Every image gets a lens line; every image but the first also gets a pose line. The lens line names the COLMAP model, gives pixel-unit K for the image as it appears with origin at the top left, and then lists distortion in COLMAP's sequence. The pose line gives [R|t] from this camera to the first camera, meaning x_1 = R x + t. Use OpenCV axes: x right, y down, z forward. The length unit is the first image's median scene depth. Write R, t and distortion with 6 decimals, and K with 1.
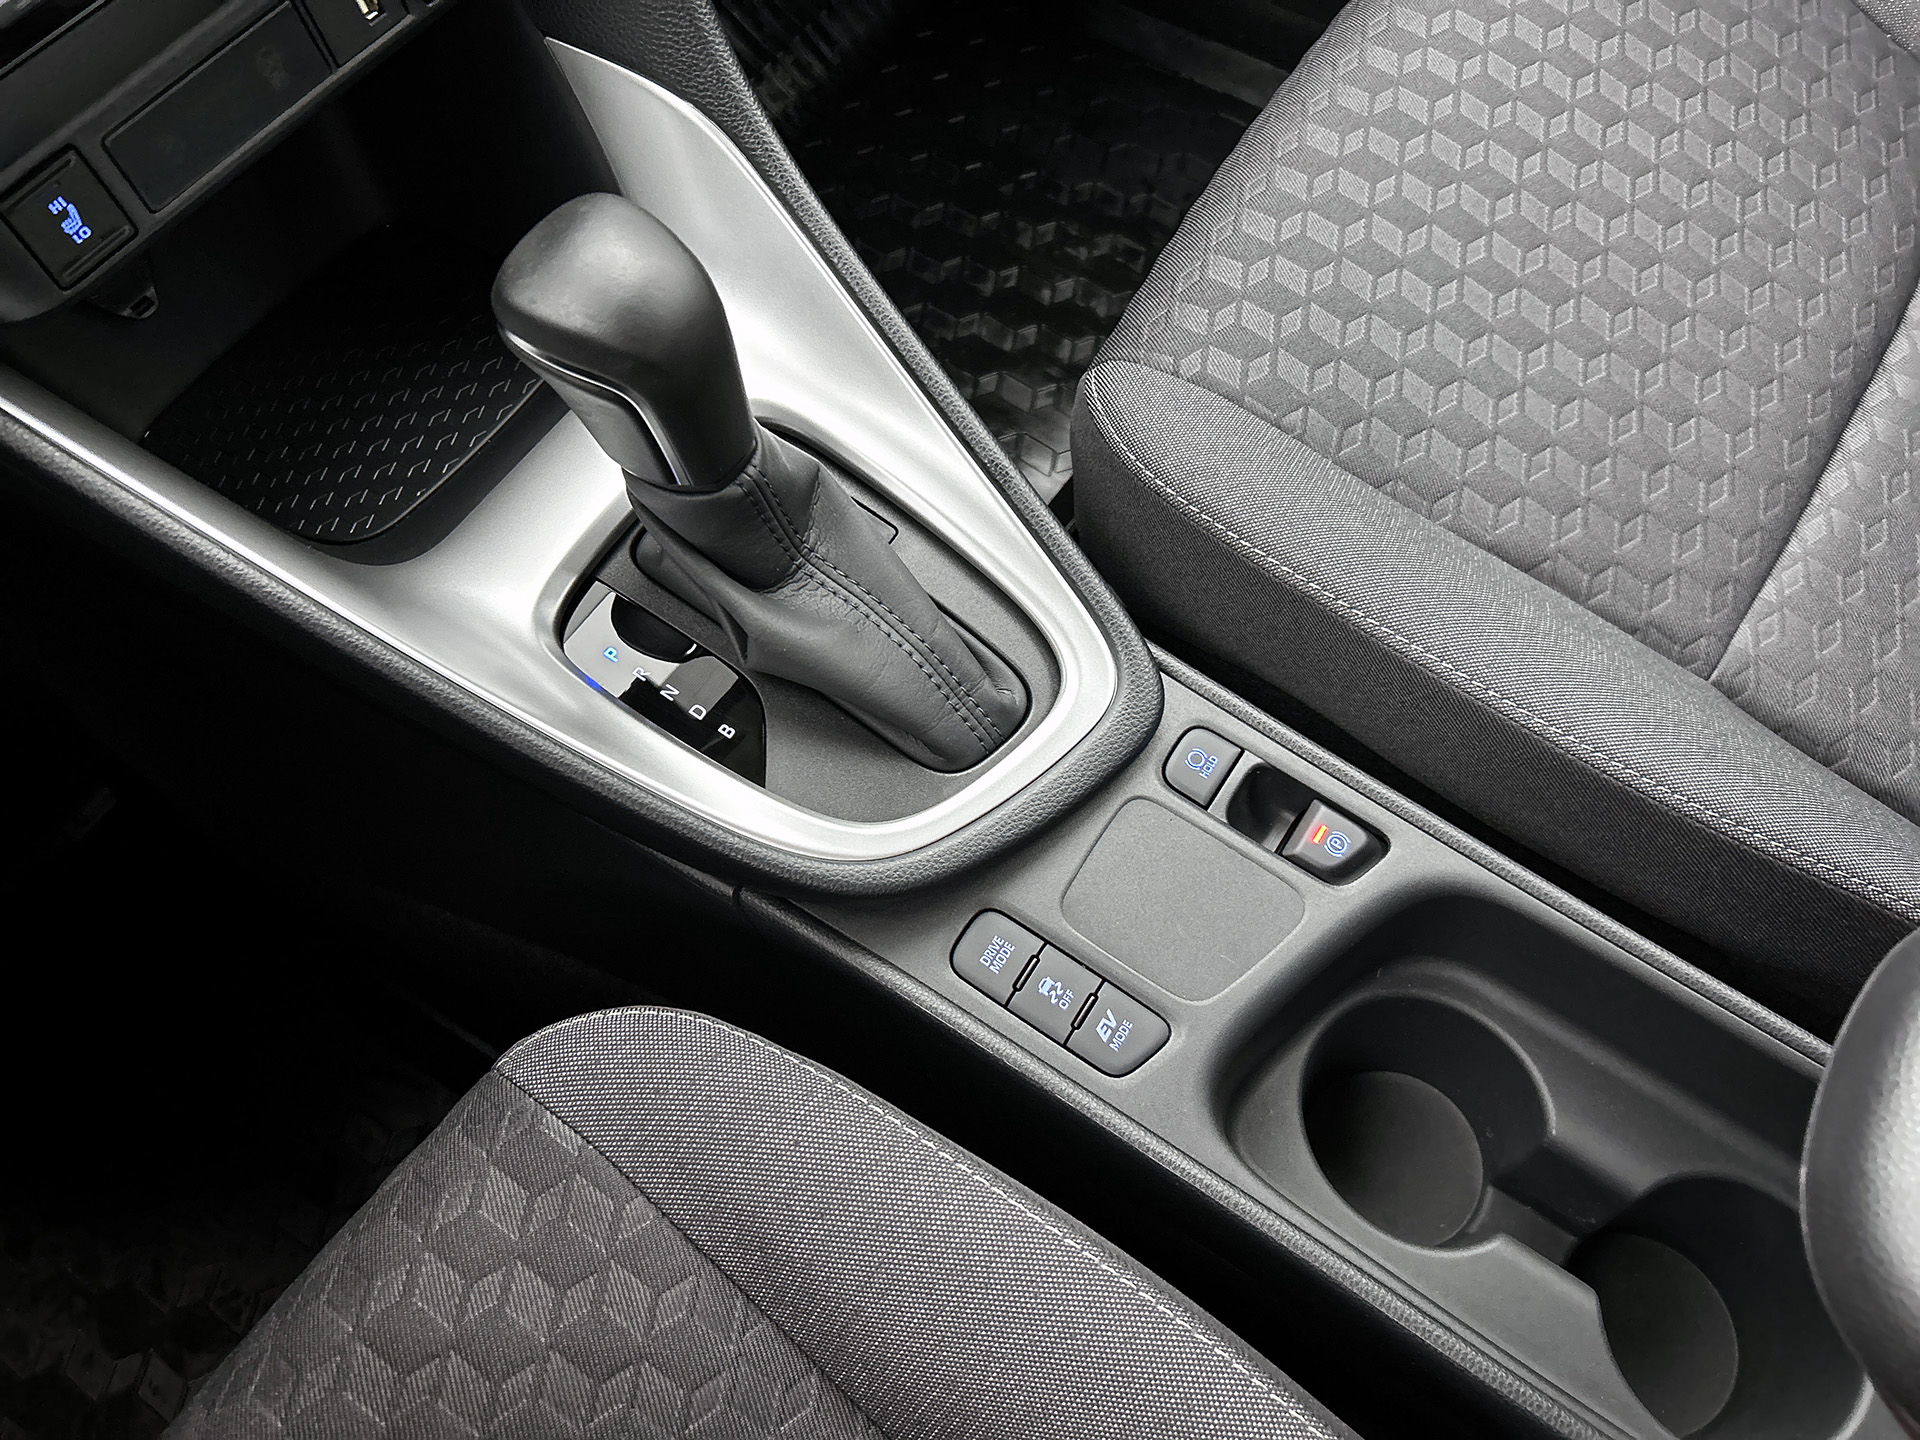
lens RADIAL K [[1431.6, 0, 985.4], [0, 1431.6, 674.9], [0, 0, 1]] dist [0.030187, -0.040374]
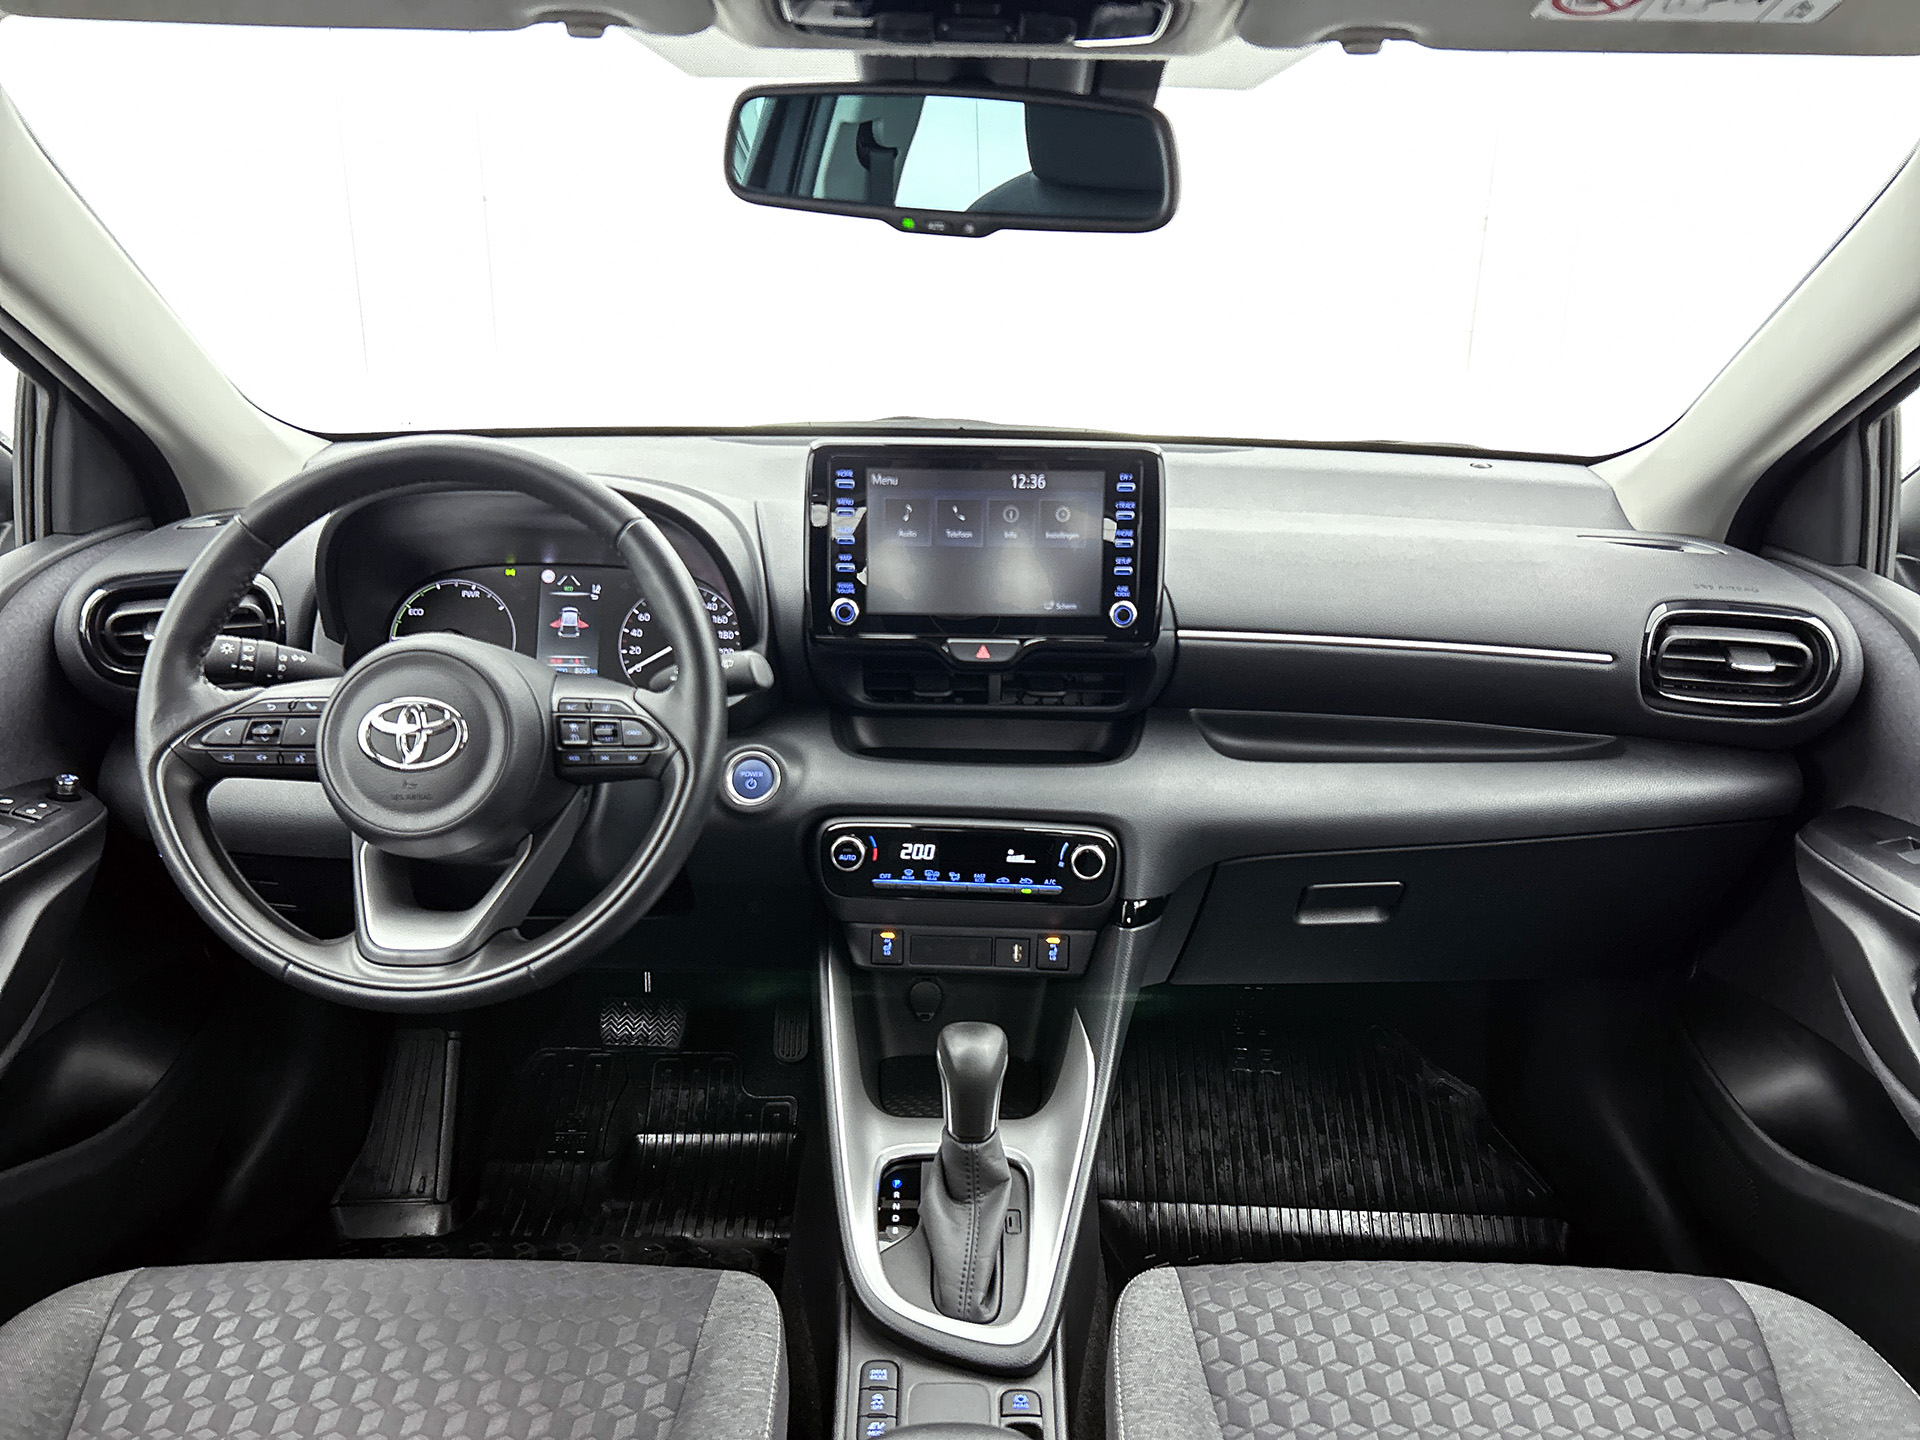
lens RADIAL K [[1431.6, 0, 974.3], [0, 1431.6, 715.2], [0, 0, 1]] dist [0.030187, -0.040374]
pose [[0.565941, 0.300535, -0.767717, 1.422318], [-0.751785, 0.570360, -0.330921, 0.236757], [0.338422, 0.764440, 0.548728, -0.859844]]
